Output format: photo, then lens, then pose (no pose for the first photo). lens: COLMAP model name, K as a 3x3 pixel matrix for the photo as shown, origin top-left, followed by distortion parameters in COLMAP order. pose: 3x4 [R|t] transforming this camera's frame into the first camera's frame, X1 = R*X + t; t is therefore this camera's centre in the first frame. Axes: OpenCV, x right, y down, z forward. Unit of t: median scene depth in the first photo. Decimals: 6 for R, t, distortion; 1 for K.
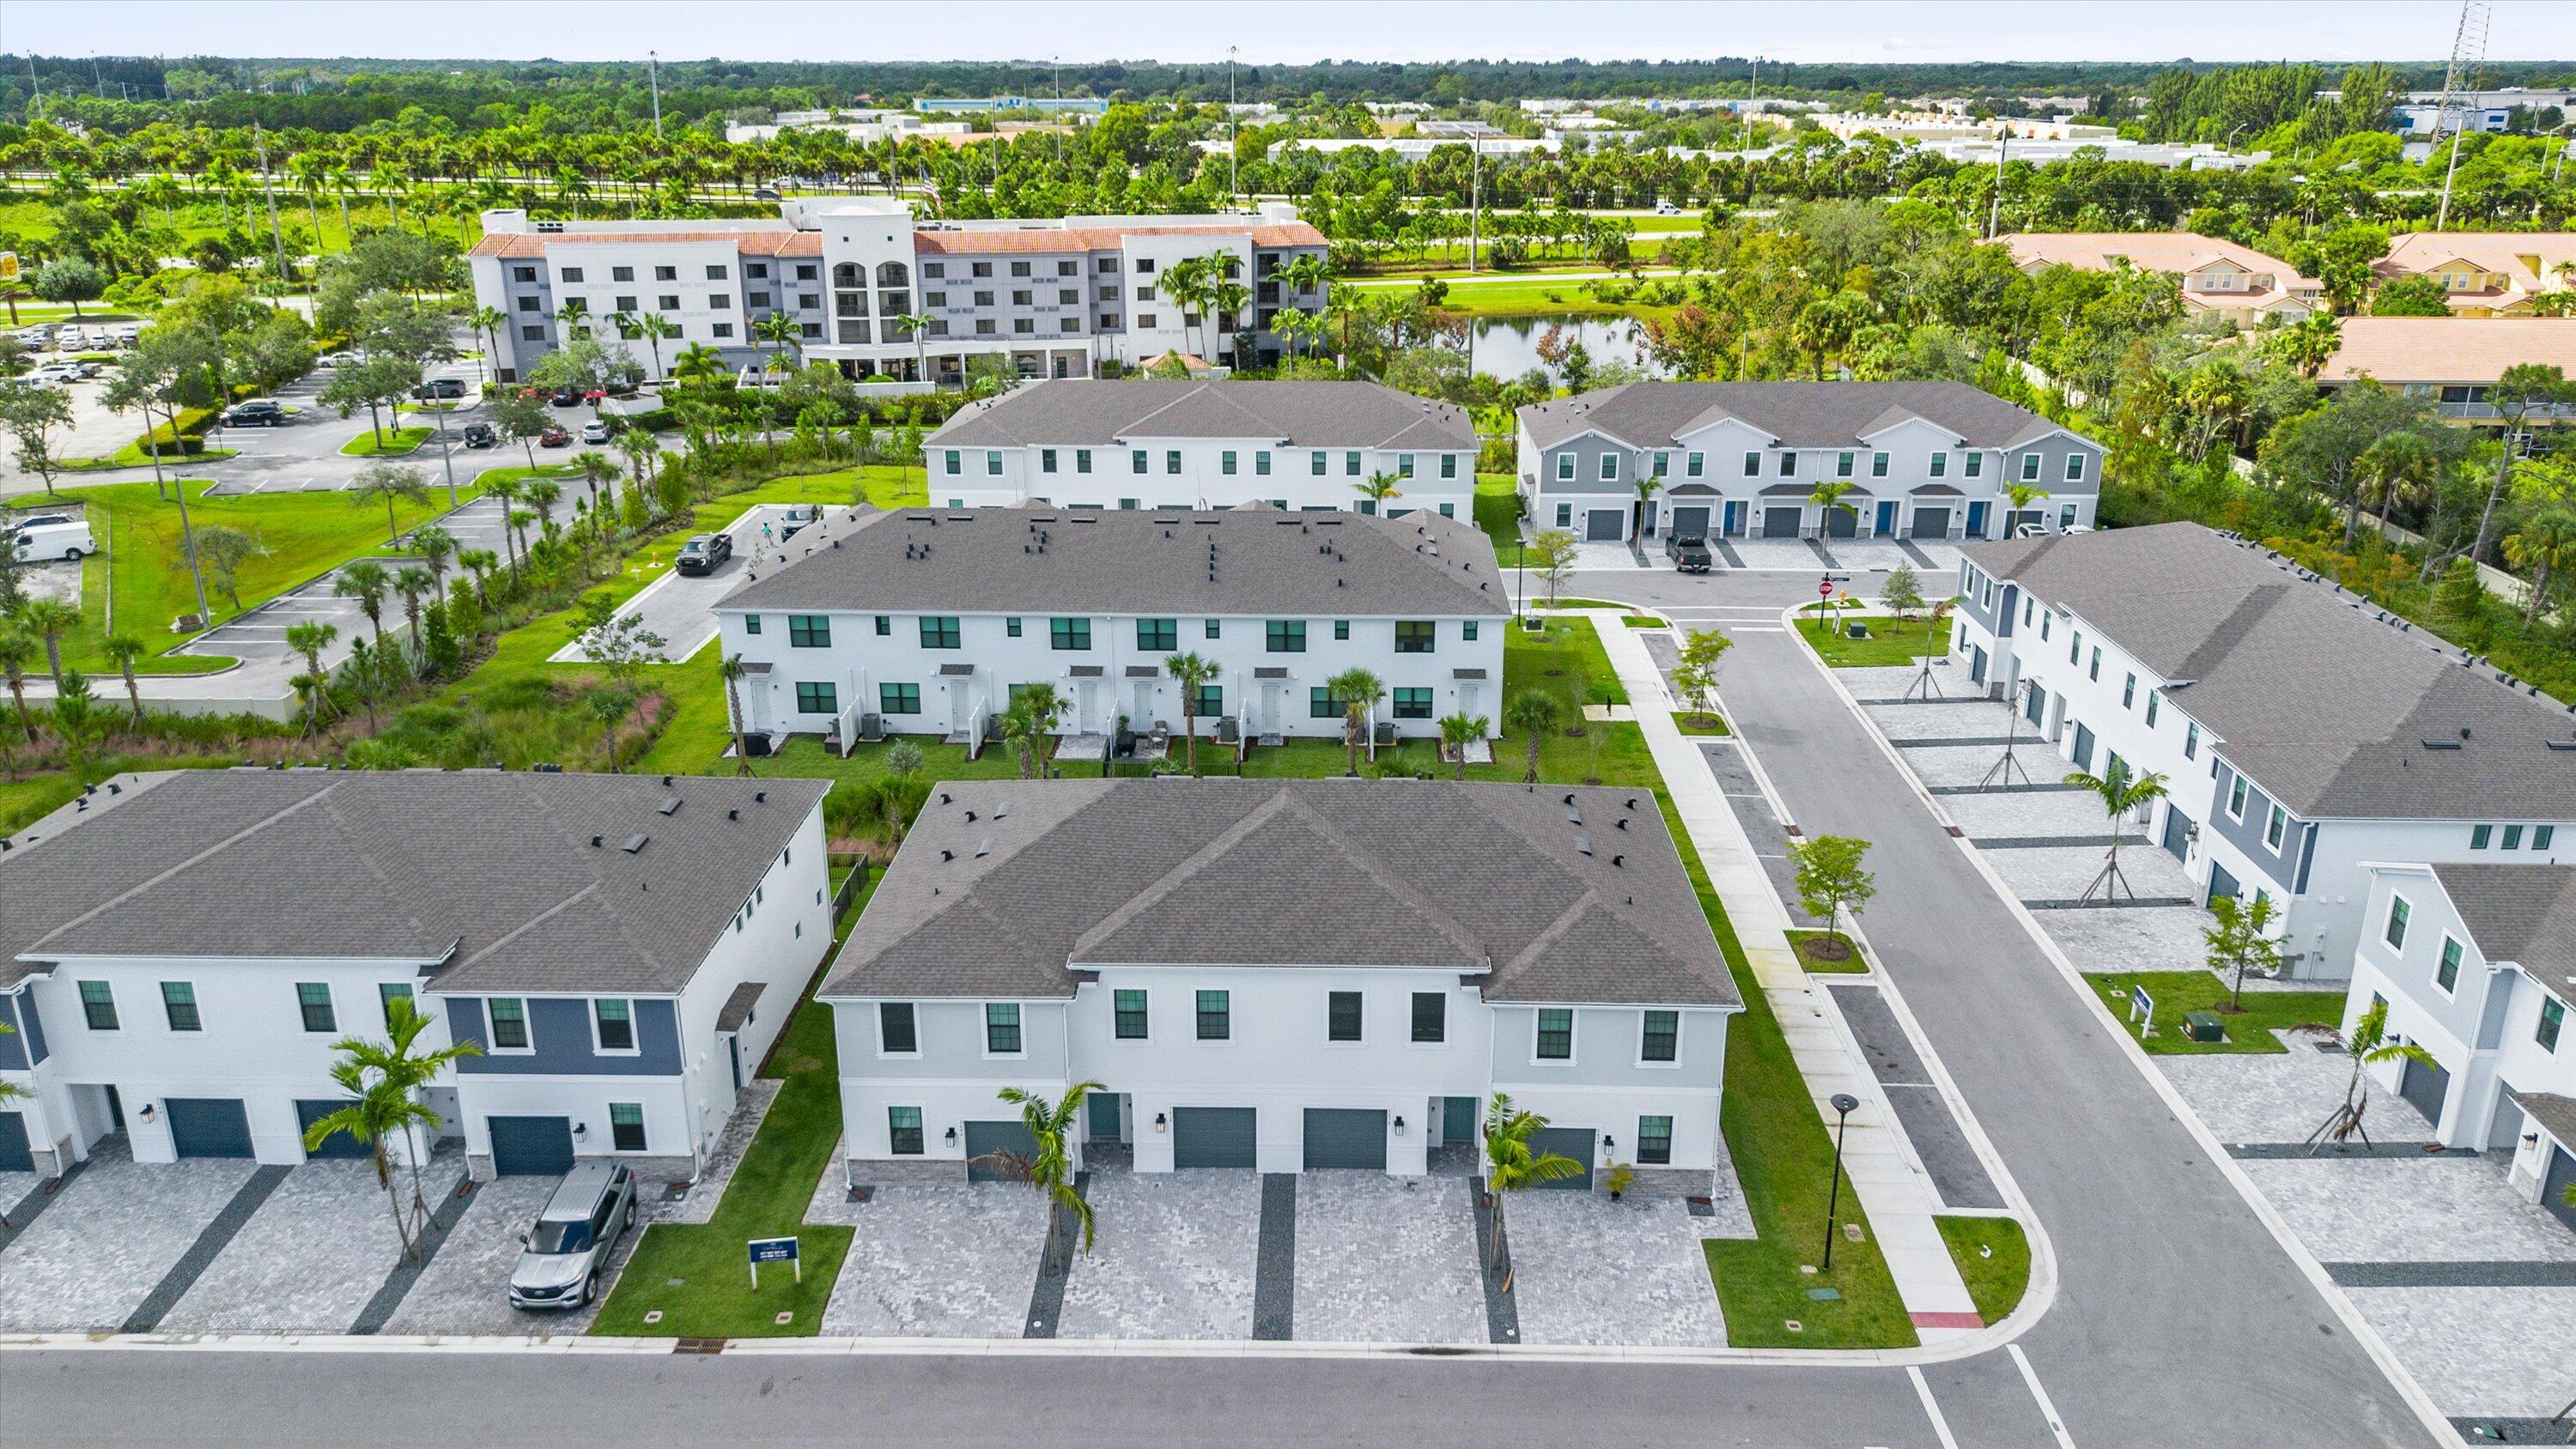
lens RADIAL K [[1853.5, 0, 1303.7], [0, 1853.5, 726.5], [0, 0, 1]] dist [0.071872, -0.077011]
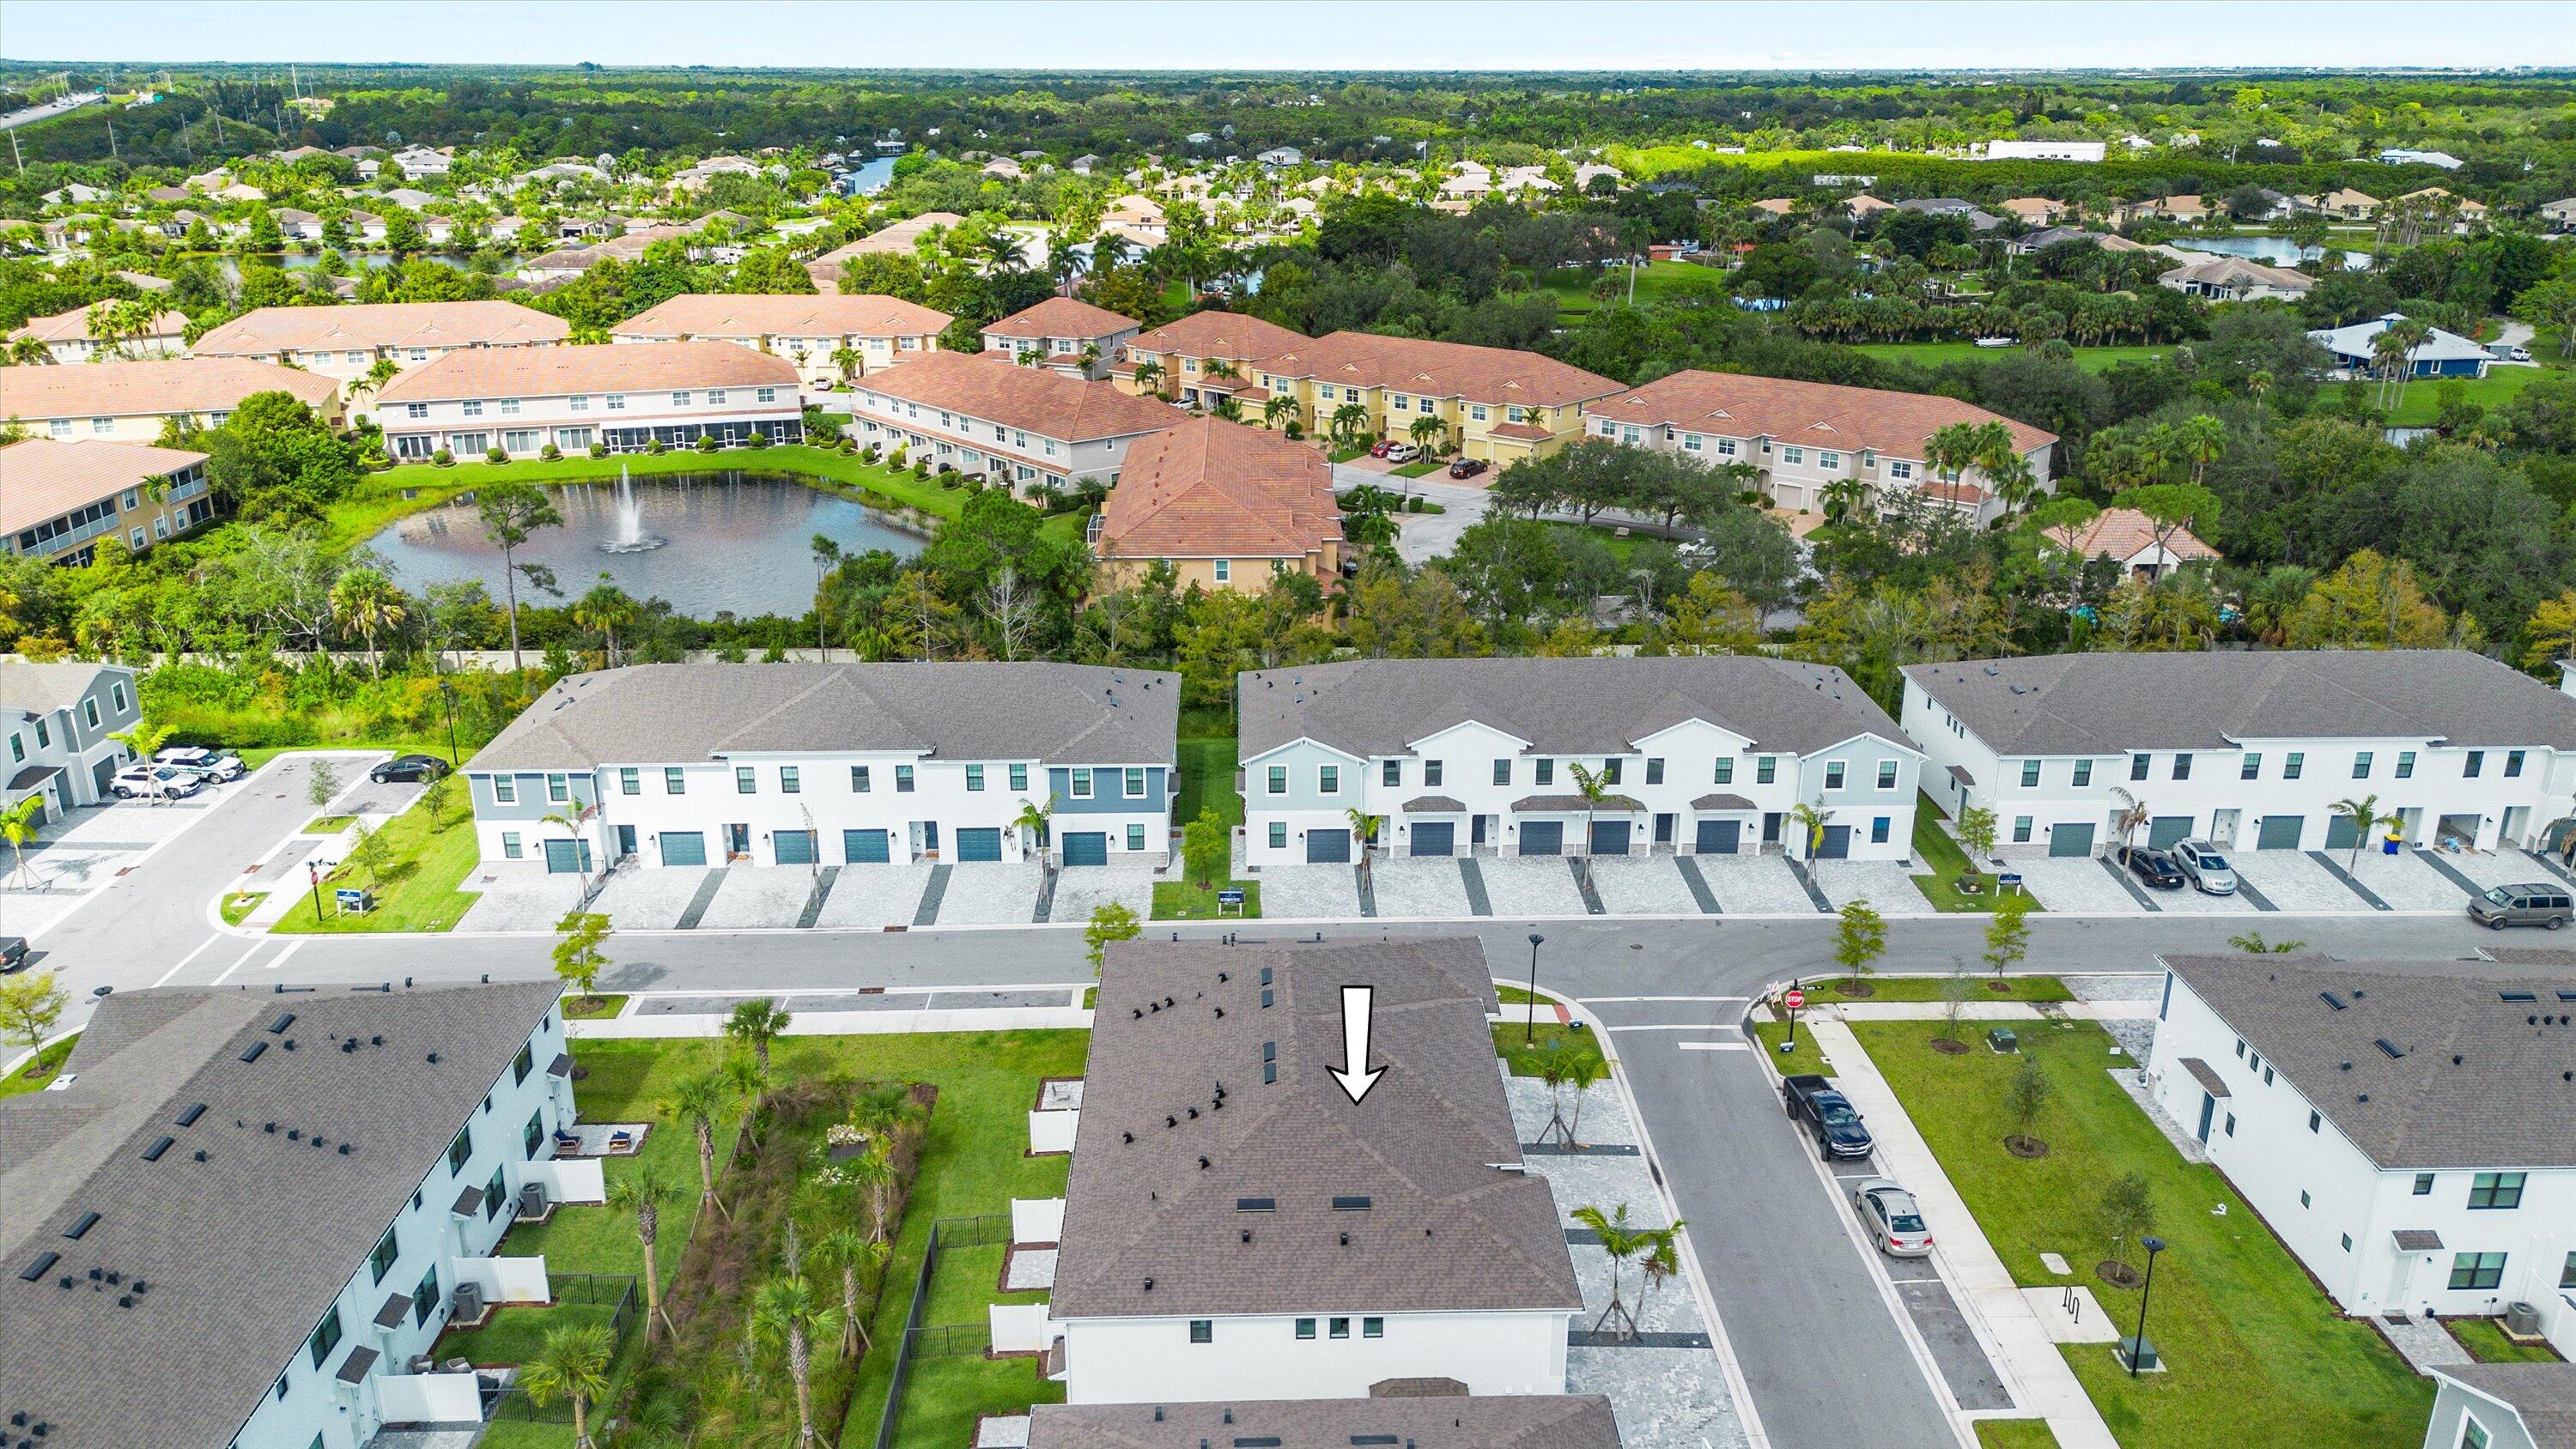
lens RADIAL K [[1853.5, 0, 1313.5], [0, 1853.5, 703.5], [0, 0, 1]] dist [0.071872, -0.077011]
pose [[-0.053891, -0.324599, 0.944315, -0.486451], [0.331545, 0.886224, 0.323552, -0.238822], [-0.941899, 0.330519, 0.059860, 0.394087]]
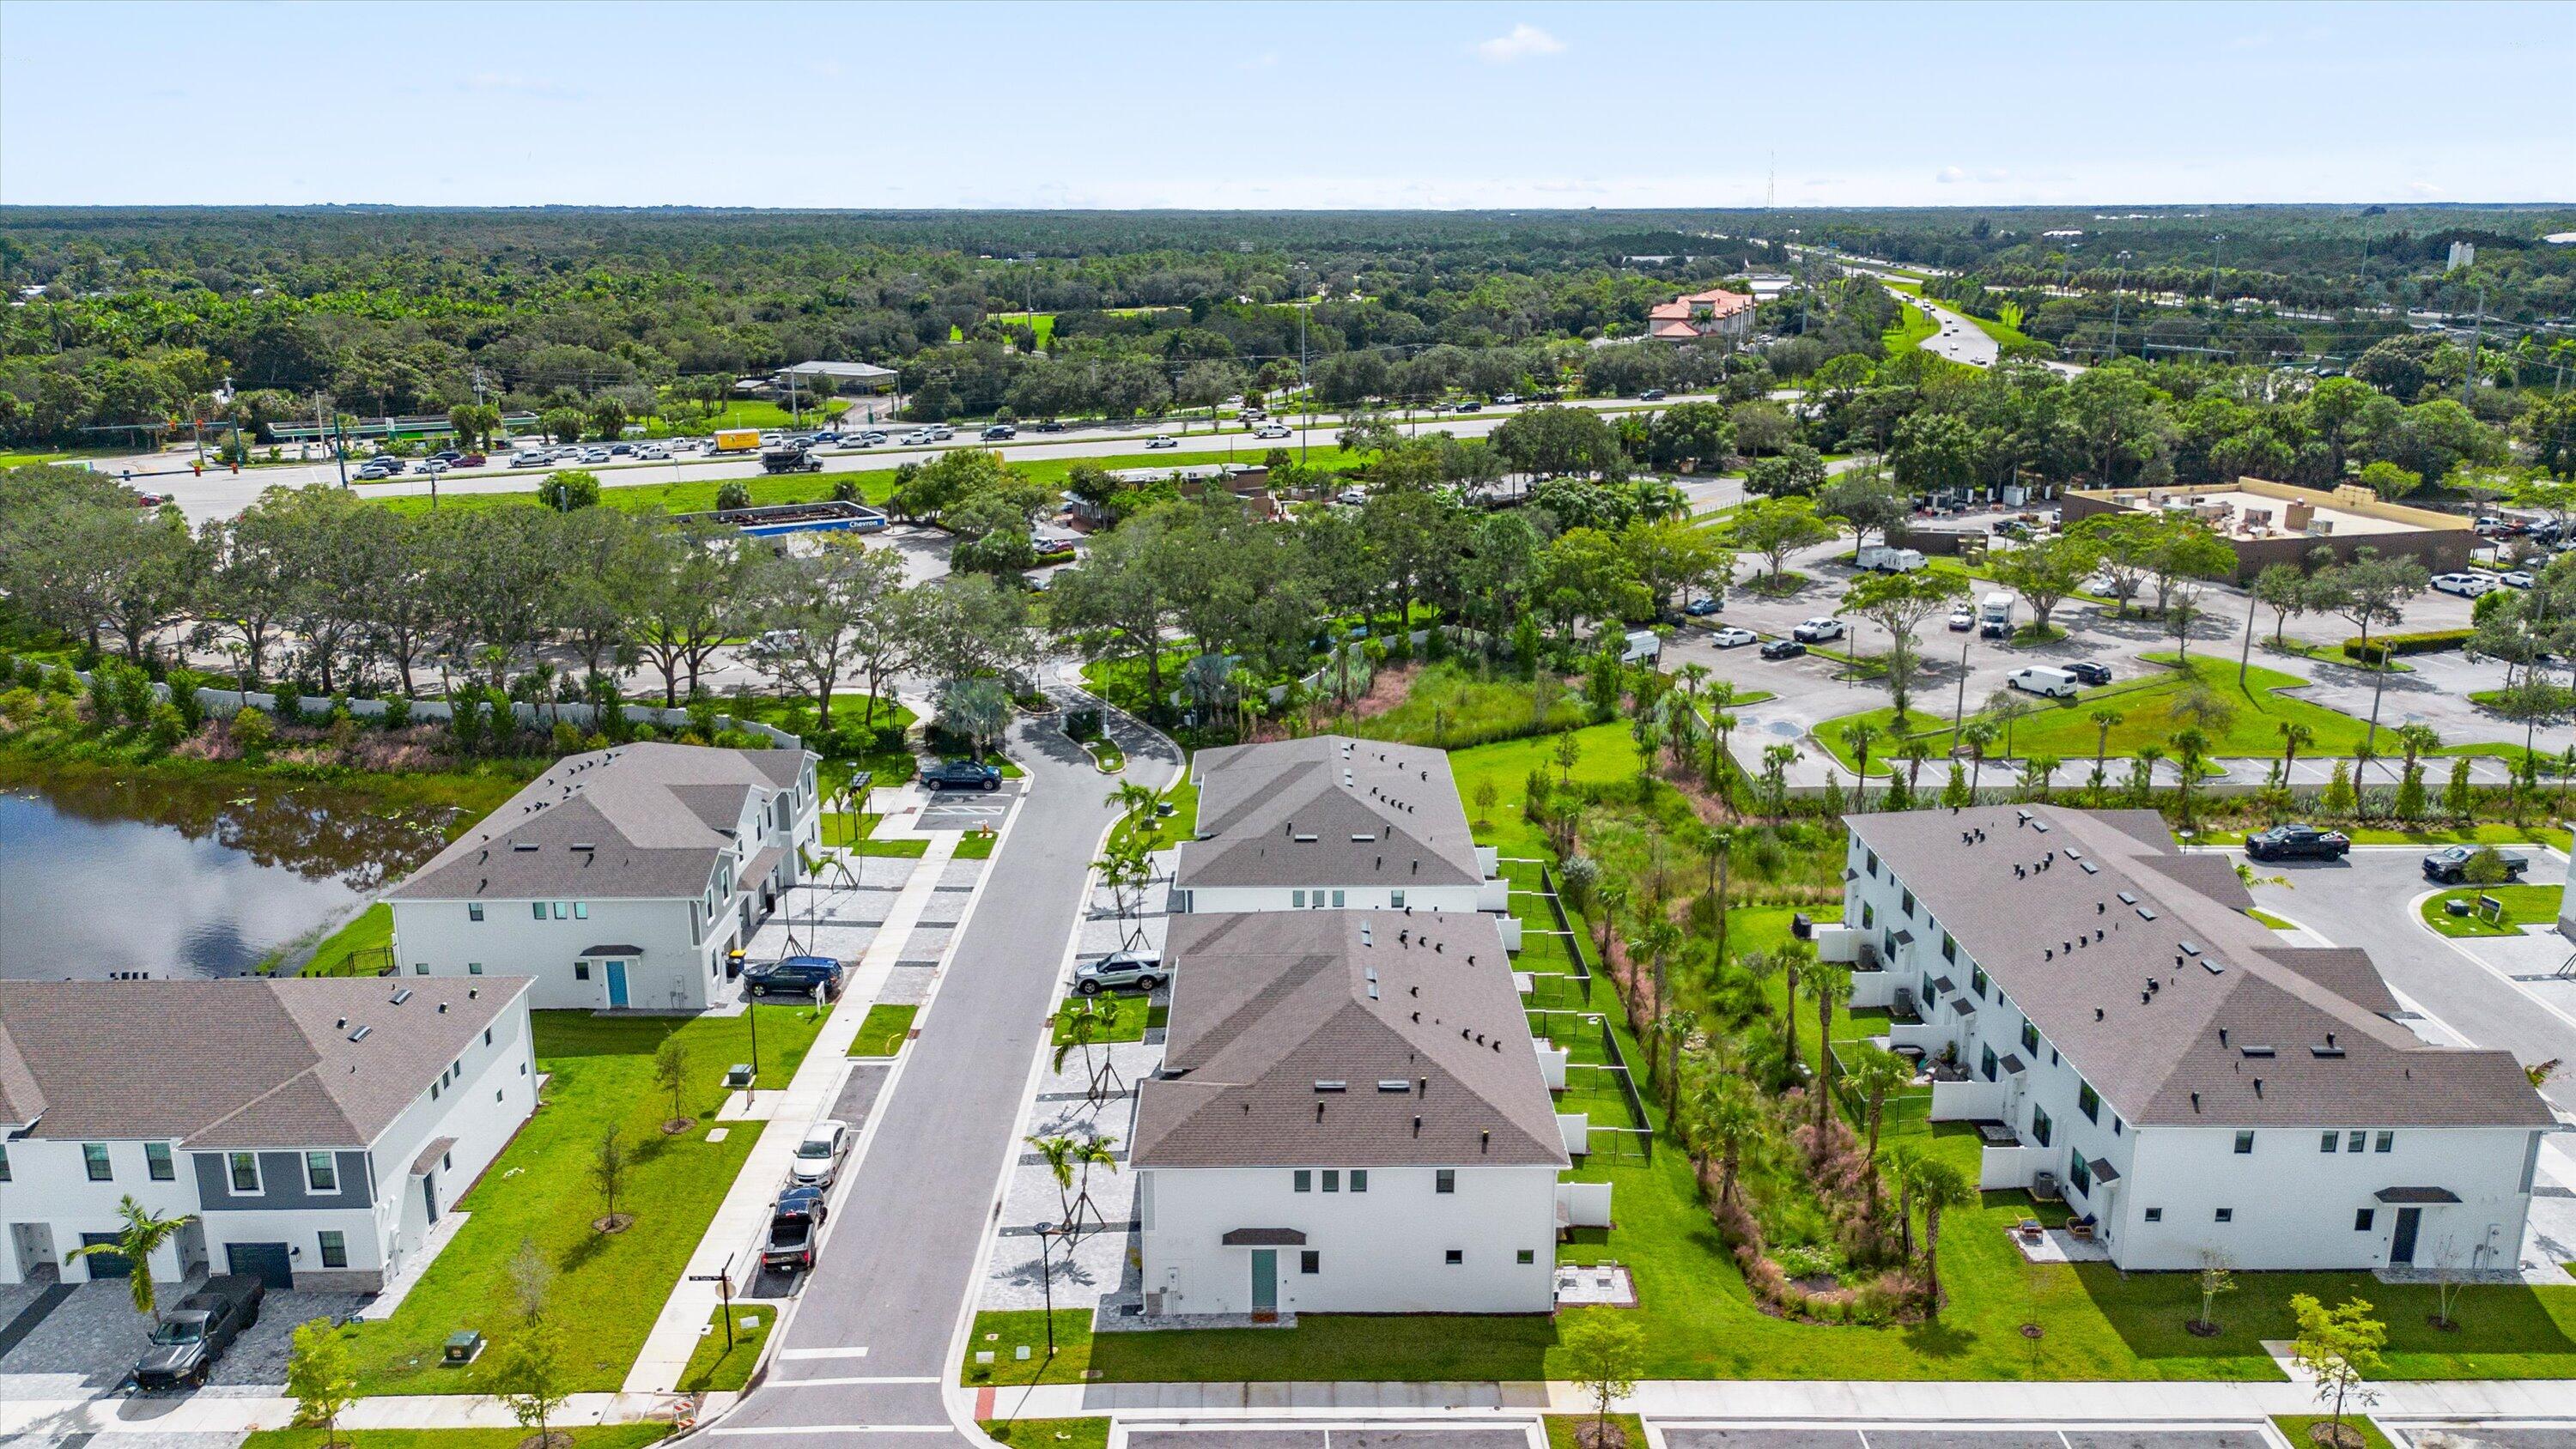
lens RADIAL K [[1853.5, 0, 1287.2], [0, 1853.5, 743.7], [0, 0, 1]] dist [0.071872, -0.077011]
pose [[0.020283, 0.273702, -0.961601, 0.584977], [-0.329801, 0.909795, 0.252000, -0.204564], [0.943833, 0.312025, 0.108721, 0.351731]]
